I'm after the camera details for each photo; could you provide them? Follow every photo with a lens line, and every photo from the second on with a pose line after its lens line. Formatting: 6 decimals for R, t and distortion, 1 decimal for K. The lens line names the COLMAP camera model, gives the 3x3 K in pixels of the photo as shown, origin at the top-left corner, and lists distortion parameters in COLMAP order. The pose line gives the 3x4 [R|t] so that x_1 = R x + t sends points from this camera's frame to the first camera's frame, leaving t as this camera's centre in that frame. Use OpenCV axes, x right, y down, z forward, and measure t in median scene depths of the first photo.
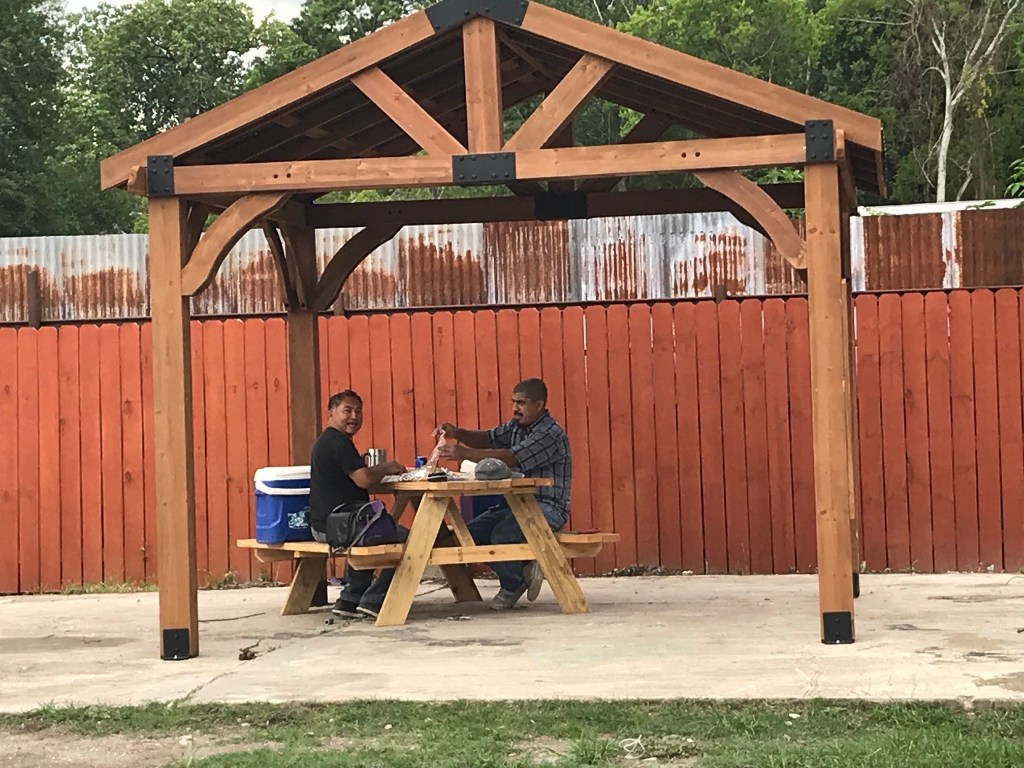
lens RADIAL K [[2687.4, 0, 512.8], [0, 2687.4, 382.6], [0, 0, 1]] dist [0.315005, 0.000000]
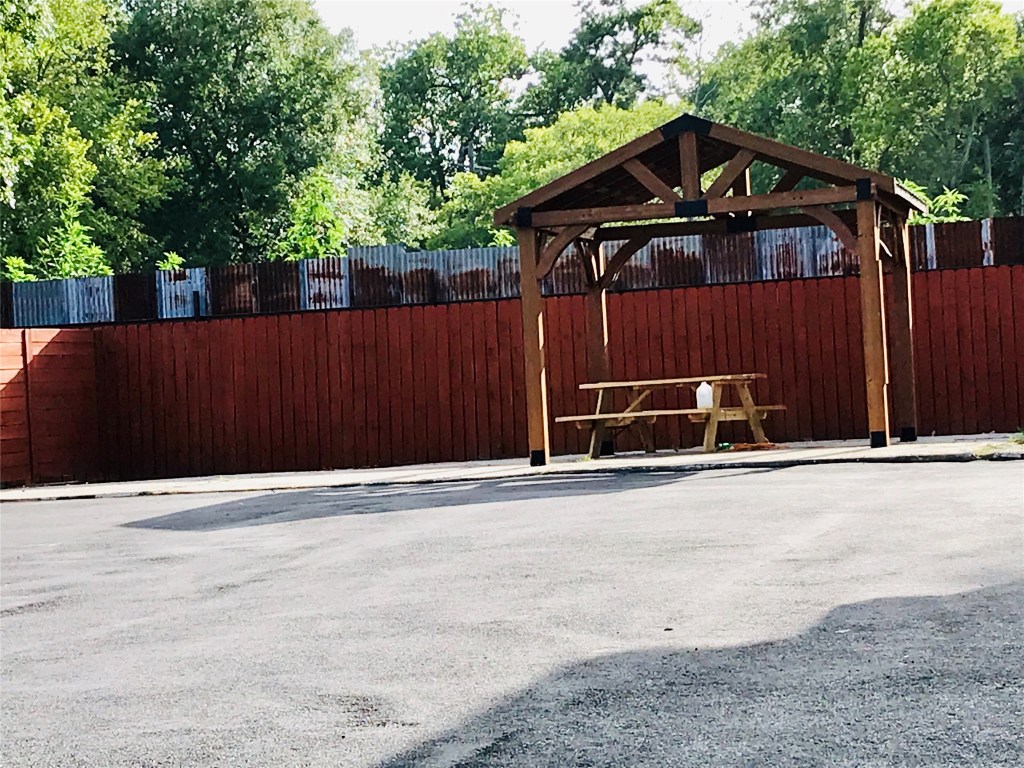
lens RADIAL K [[2656.1, 0, 512.7], [0, 2656.1, 384.3], [0, 0, 1]] dist [0.348714, 0.000000]
pose [[0.994743, -0.022468, -0.099910, 0.034447], [0.022390, 0.999748, -0.001902, 0.032834], [0.099927, -0.000345, 0.994995, -0.630340]]
